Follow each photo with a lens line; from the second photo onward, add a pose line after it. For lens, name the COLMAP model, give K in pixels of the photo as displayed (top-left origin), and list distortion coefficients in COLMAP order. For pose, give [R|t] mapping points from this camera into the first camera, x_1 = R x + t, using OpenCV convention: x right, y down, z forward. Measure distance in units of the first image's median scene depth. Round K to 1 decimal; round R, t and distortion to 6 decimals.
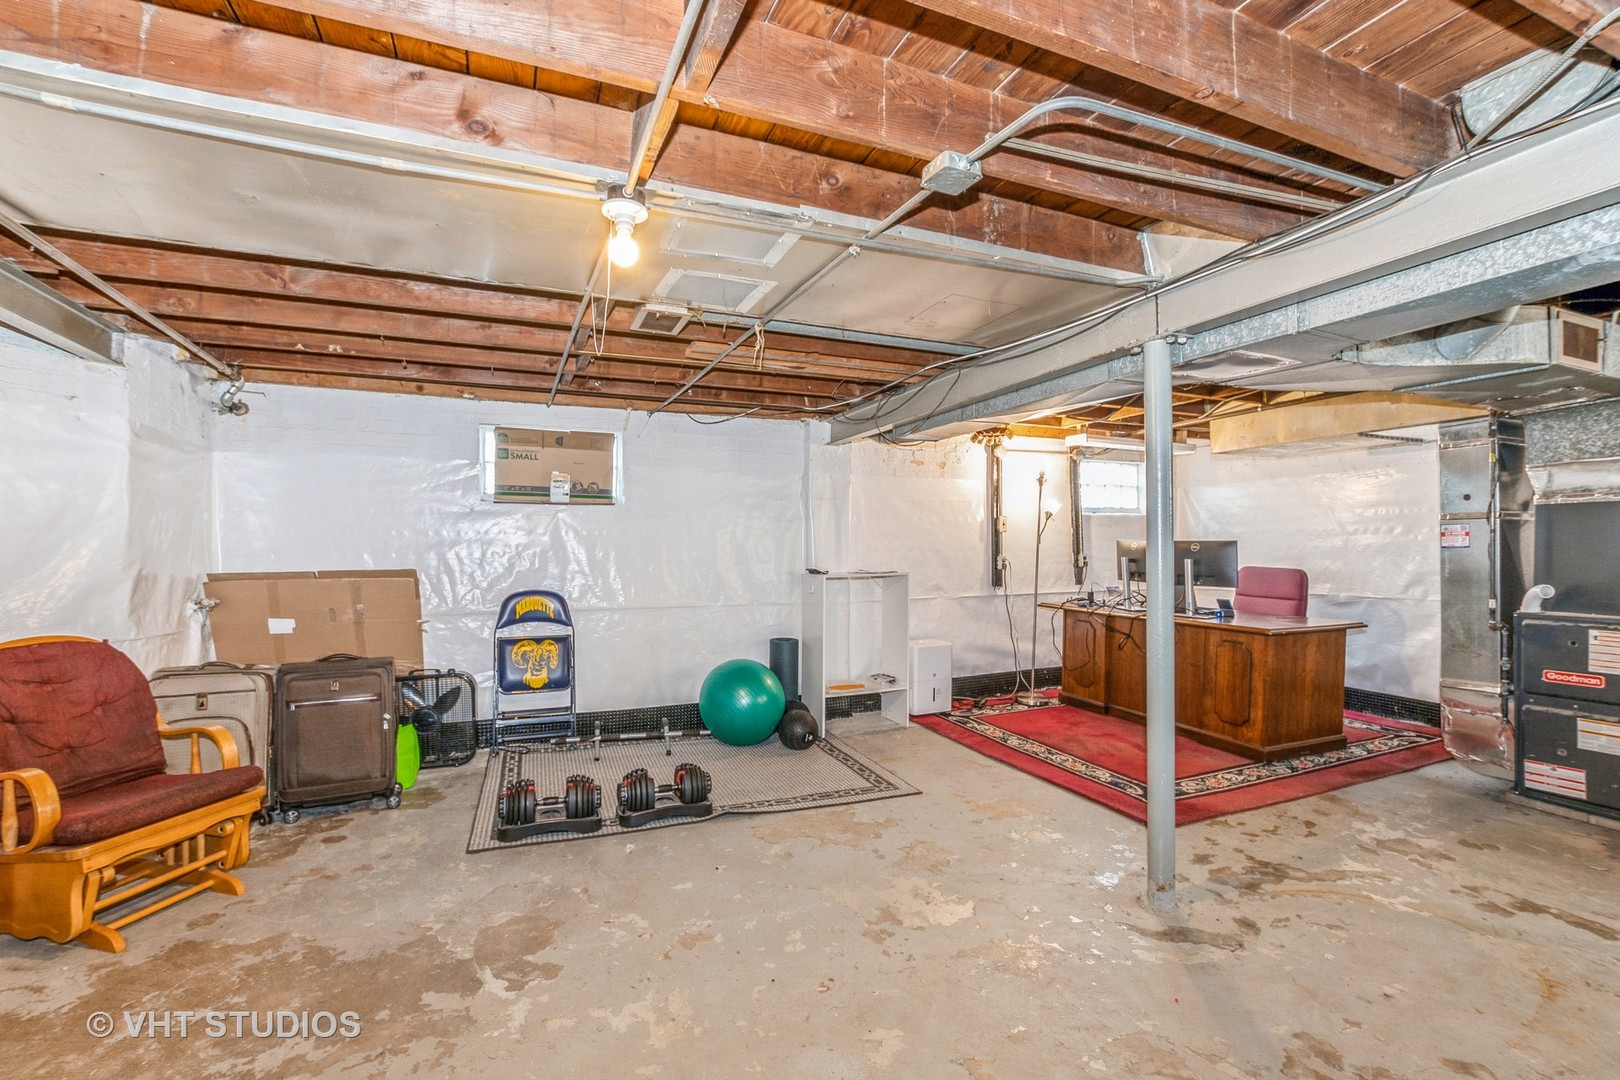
lens RADIAL K [[725.6, 0, 812.1], [0, 725.6, 543.4], [0, 0, 1]] dist [-0.016645, 0.001714]
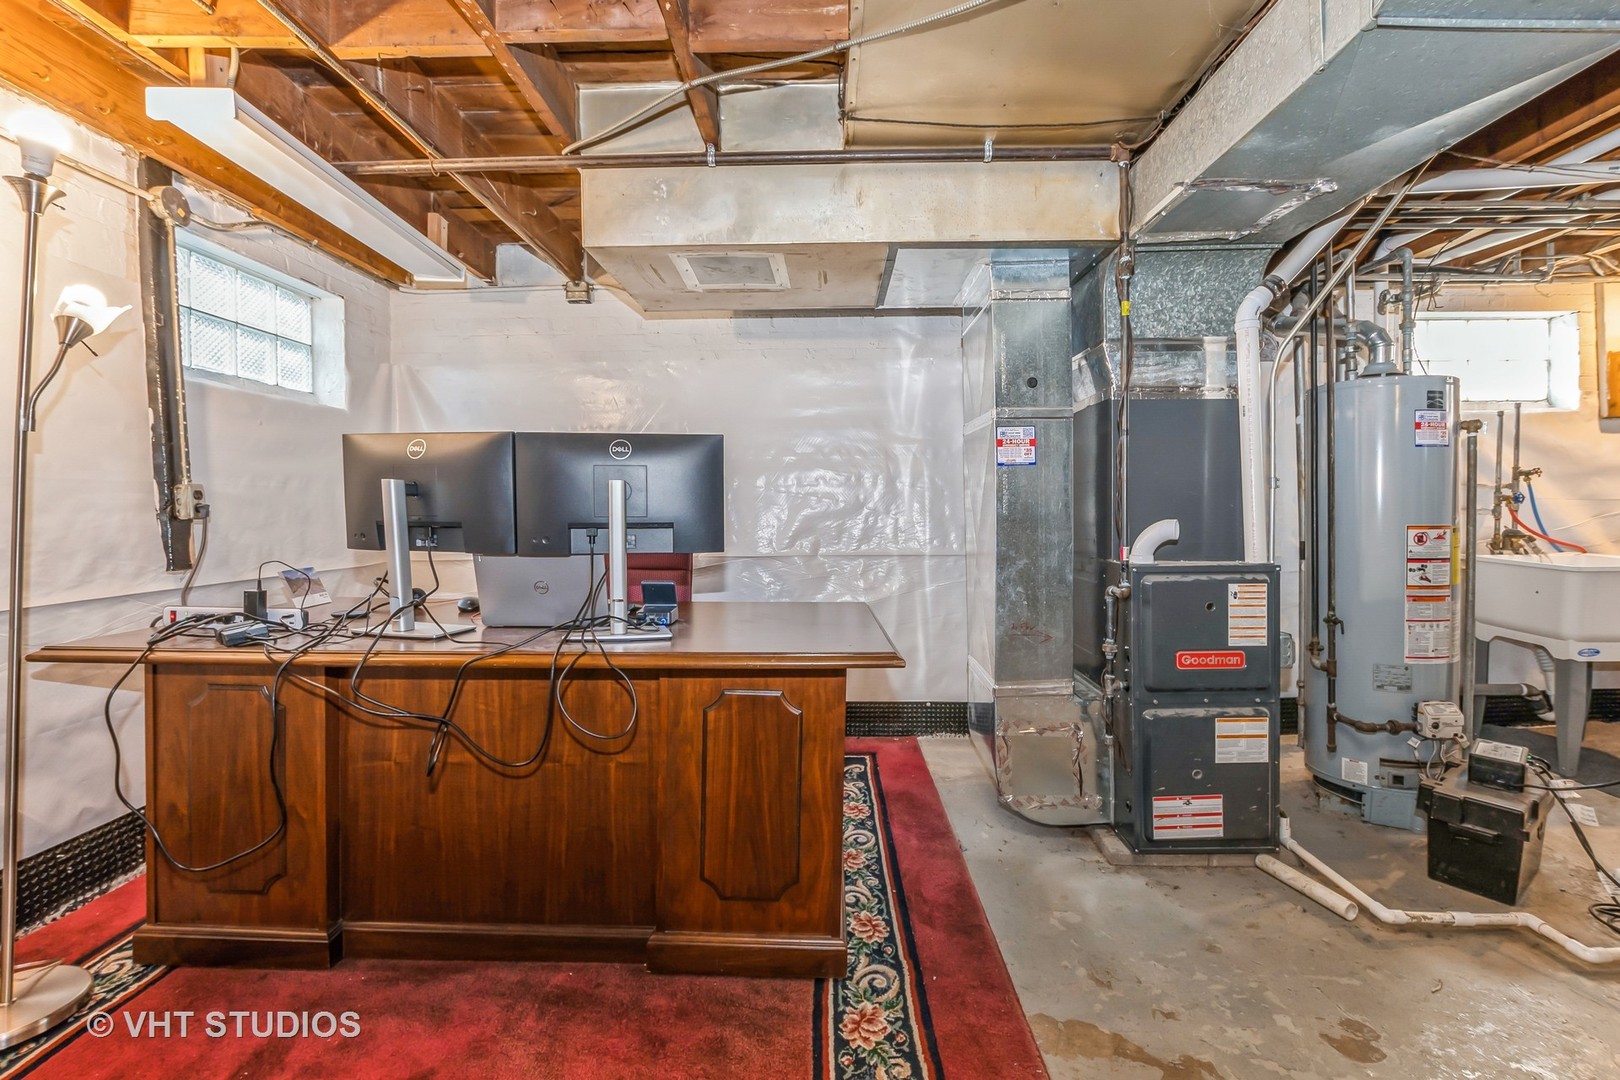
lens RADIAL K [[725.6, 0, 815.3], [0, 725.6, 528.0], [0, 0, 1]] dist [-0.016645, 0.001714]
pose [[0.392906, -0.023191, 0.919286, 0.267666], [-0.000633, 0.999675, 0.025490, 0.043323], [-0.919578, -0.010597, 0.392764, 0.912357]]
